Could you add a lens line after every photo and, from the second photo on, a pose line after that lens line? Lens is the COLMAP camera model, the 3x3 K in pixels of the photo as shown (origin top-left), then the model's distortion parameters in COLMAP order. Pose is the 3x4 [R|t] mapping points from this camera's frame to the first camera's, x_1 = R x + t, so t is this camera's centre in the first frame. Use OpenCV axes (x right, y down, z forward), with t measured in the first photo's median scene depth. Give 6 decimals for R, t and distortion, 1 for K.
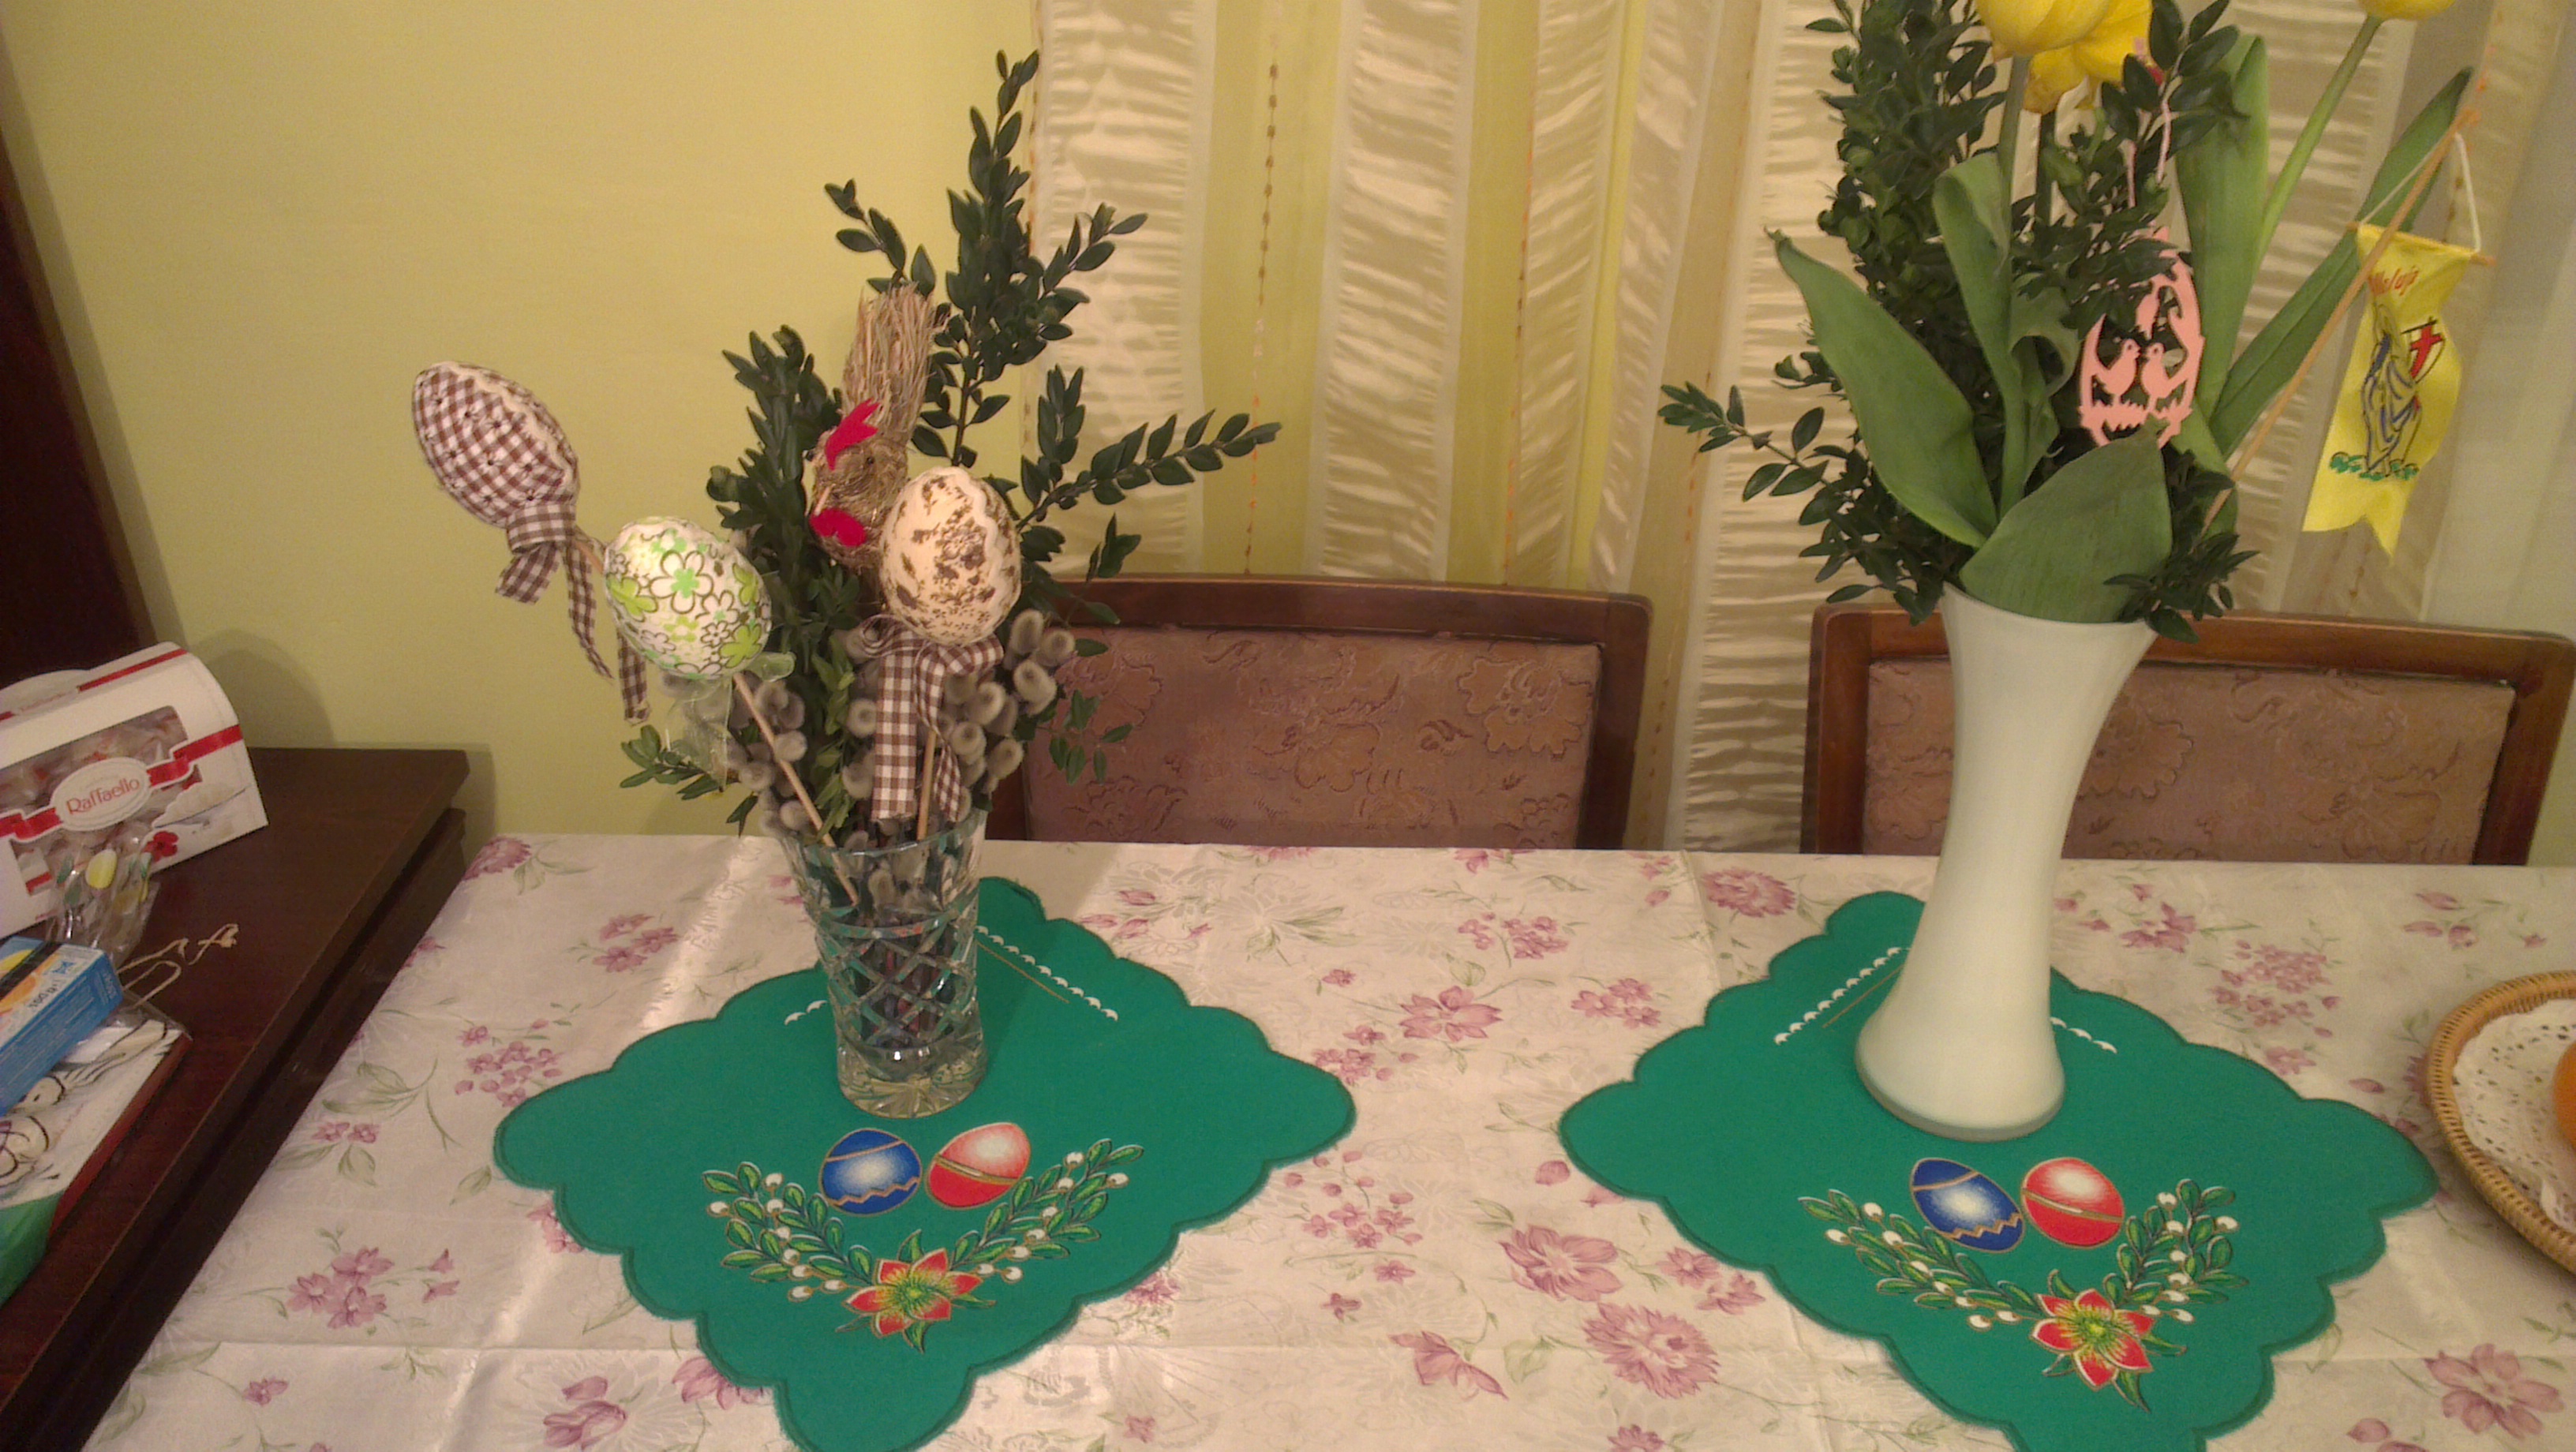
lens RADIAL K [[2083.9, 0, 1324.6], [0, 2083.9, 728.7], [0, 0, 1]] dist [0.196895, -0.320577]
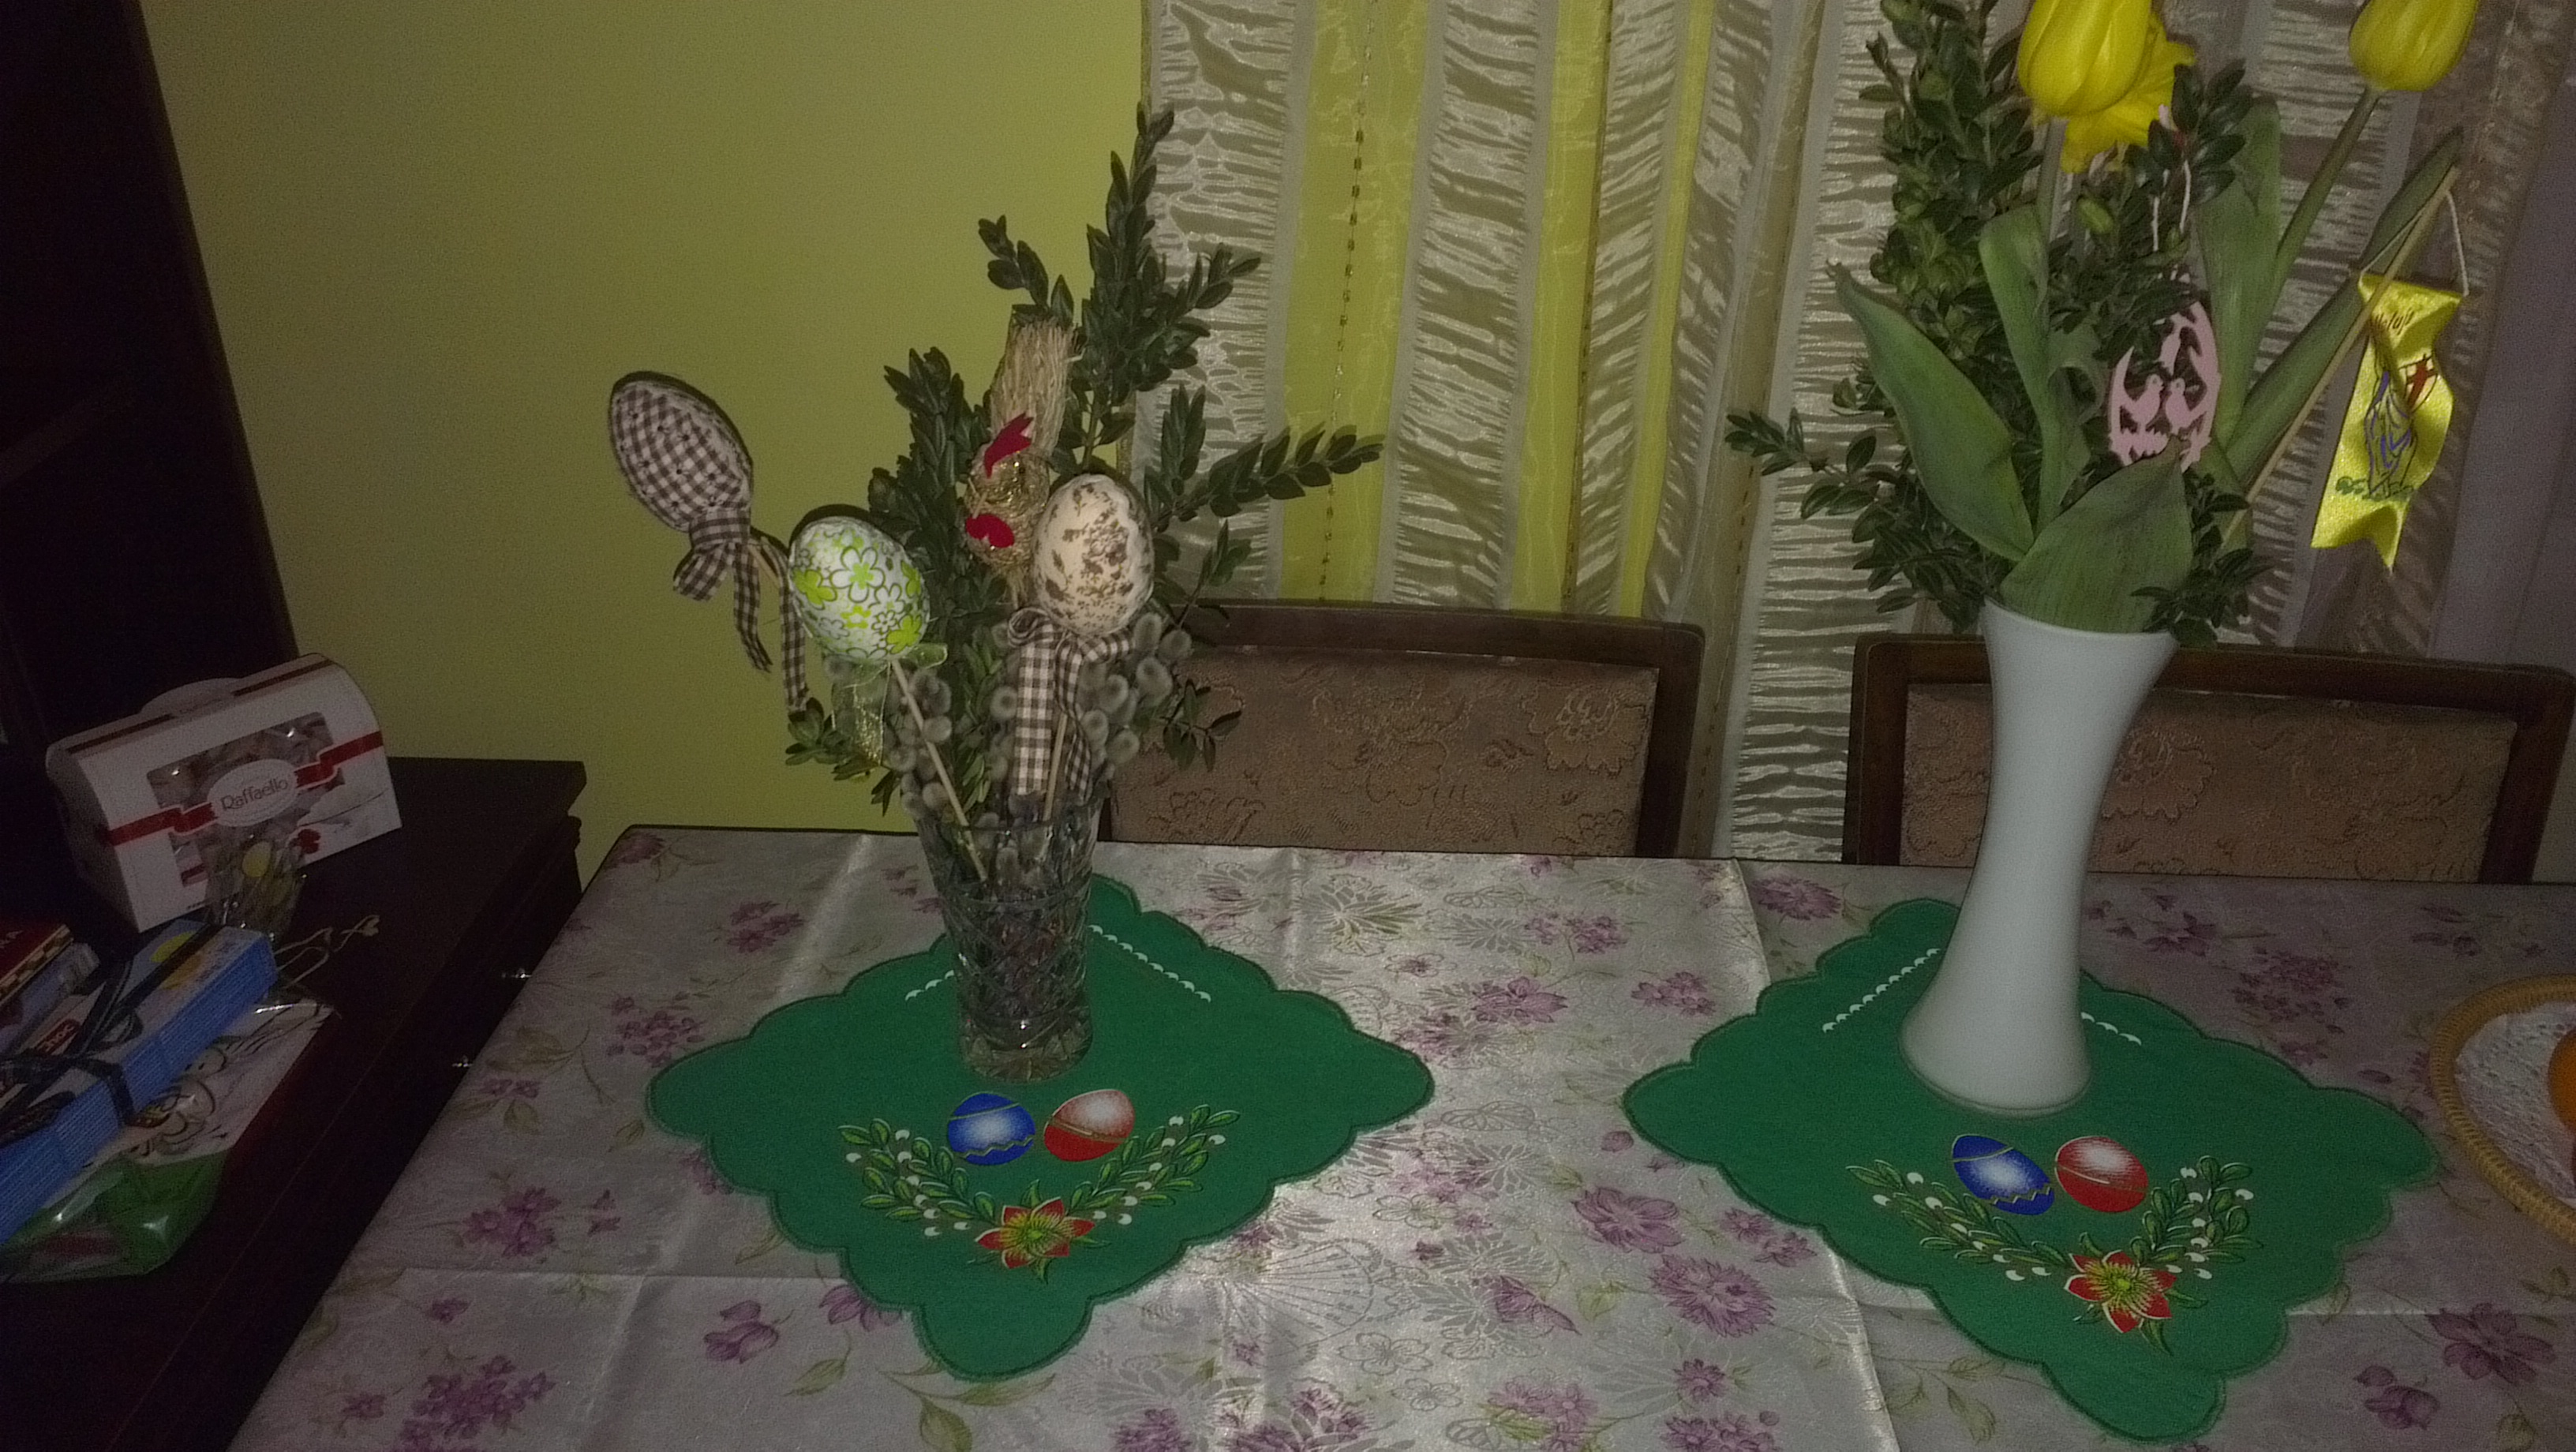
lens RADIAL K [[2083.9, 0, 1324.6], [0, 2083.9, 728.7], [0, 0, 1]] dist [0.196895, -0.320577]
pose [[0.999866, 0.013294, -0.009535, -0.035608], [-0.013612, 0.999327, -0.034070, 0.038824], [0.009076, 0.034196, 0.999374, -0.092597]]
